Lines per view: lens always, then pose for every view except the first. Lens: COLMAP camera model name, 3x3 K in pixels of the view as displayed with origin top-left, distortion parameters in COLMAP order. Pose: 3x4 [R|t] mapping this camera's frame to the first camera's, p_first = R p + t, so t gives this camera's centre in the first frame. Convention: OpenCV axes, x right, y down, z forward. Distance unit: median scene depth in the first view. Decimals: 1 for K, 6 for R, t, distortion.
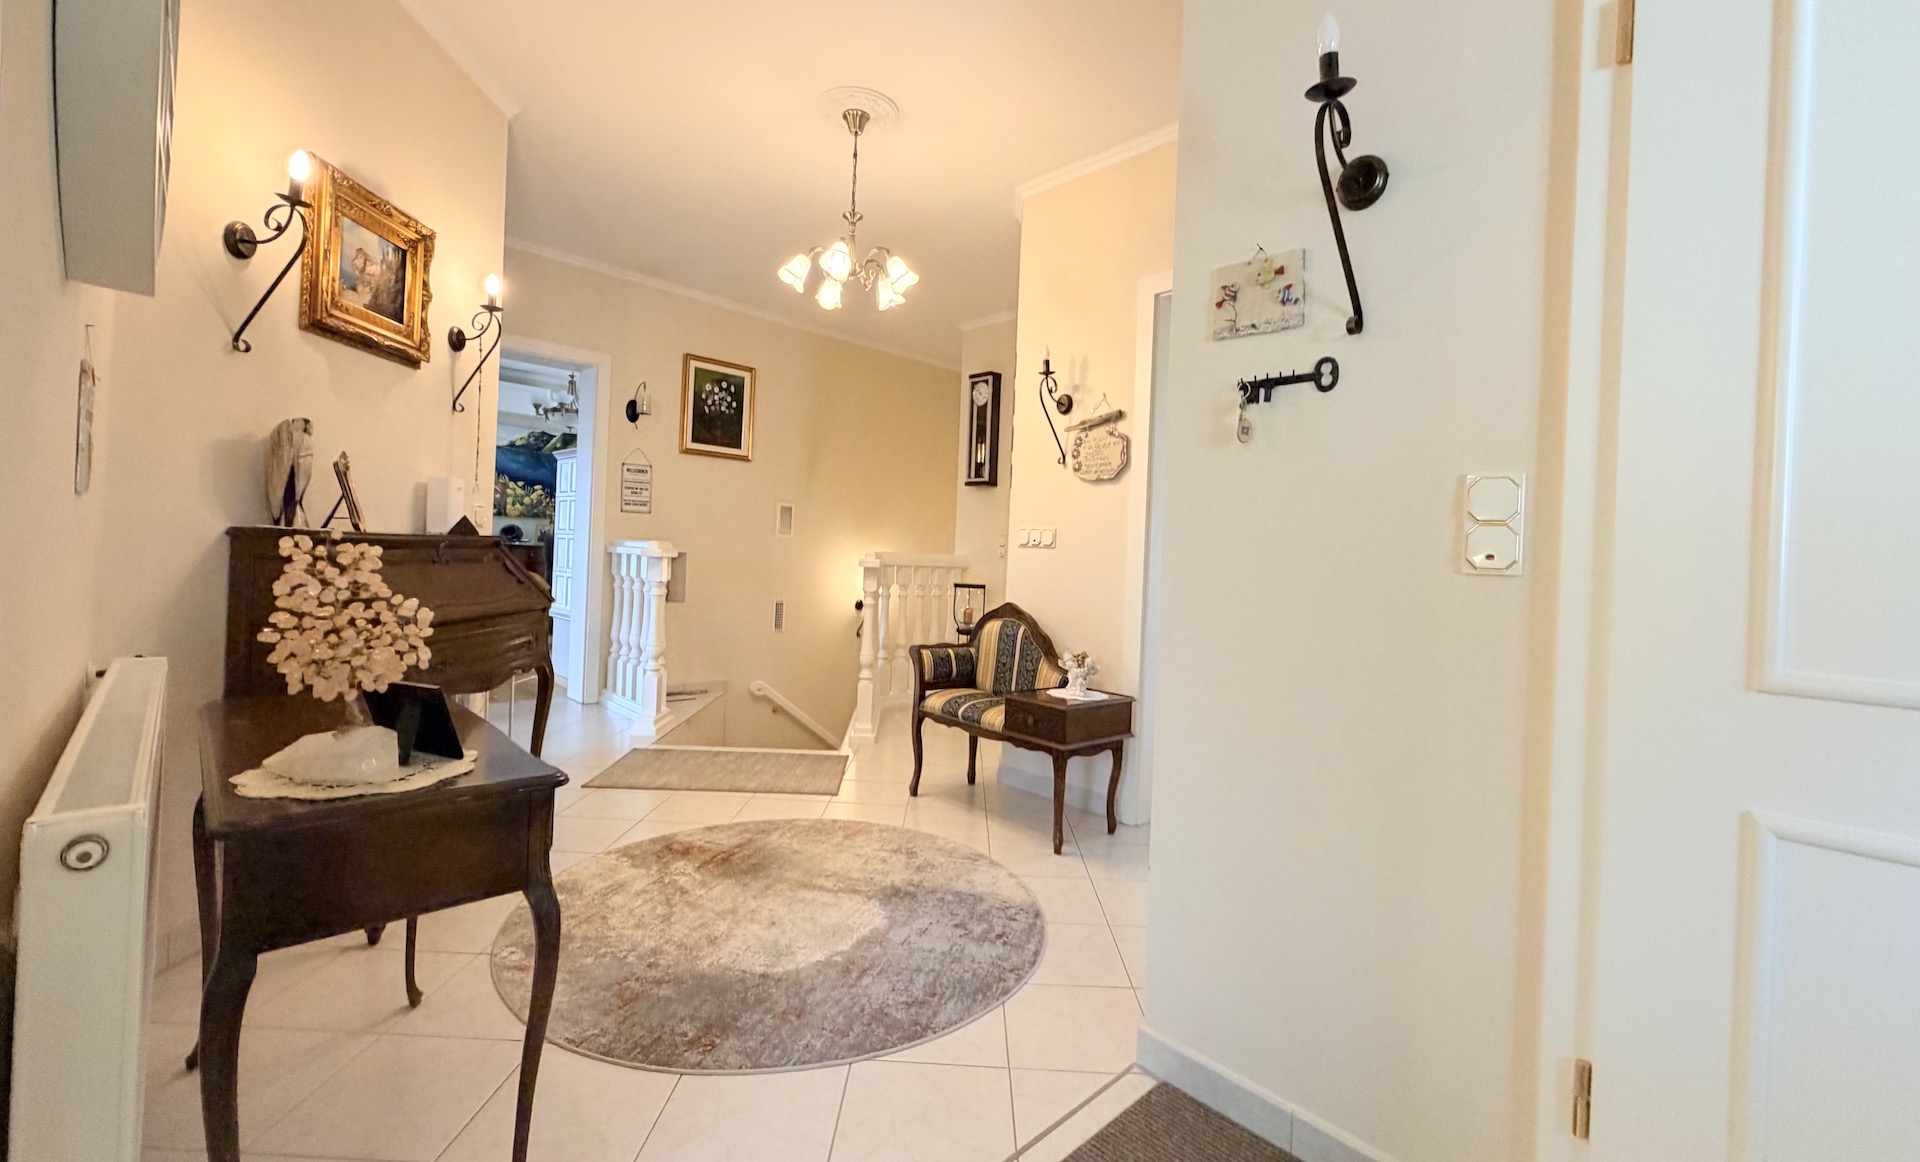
lens RADIAL K [[790.3, 0, 962.4], [0, 790.3, 569.1], [0, 0, 1]] dist [-0.000020, -0.000422]
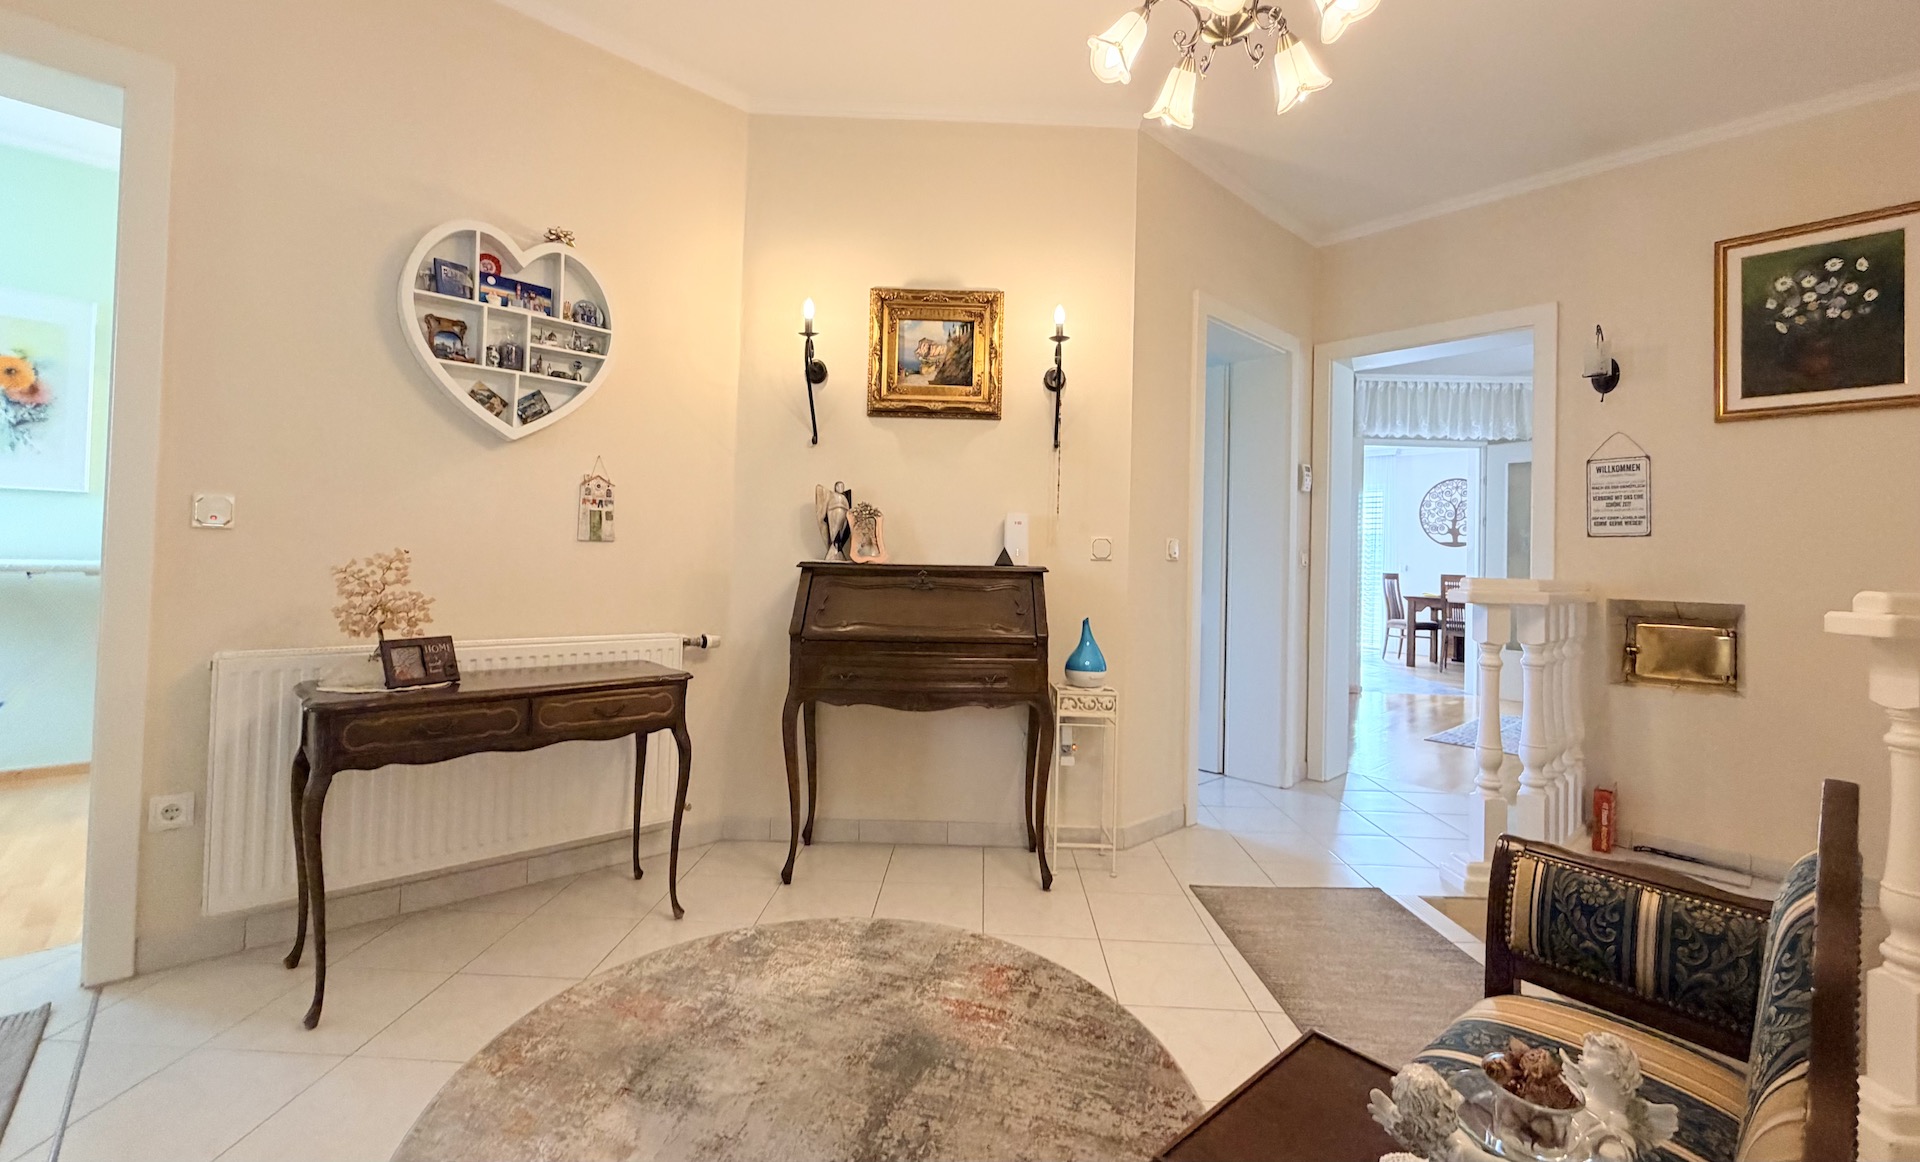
lens RADIAL K [[790.3, 0, 962.8], [0, 790.3, 561.7], [0, 0, 1]] dist [-0.000020, -0.000422]
pose [[-0.036458, -0.048011, -0.998181, 0.308079], [-0.048350, 0.997760, -0.046225, 0.000726], [0.998165, 0.046577, -0.038698, 0.744017]]
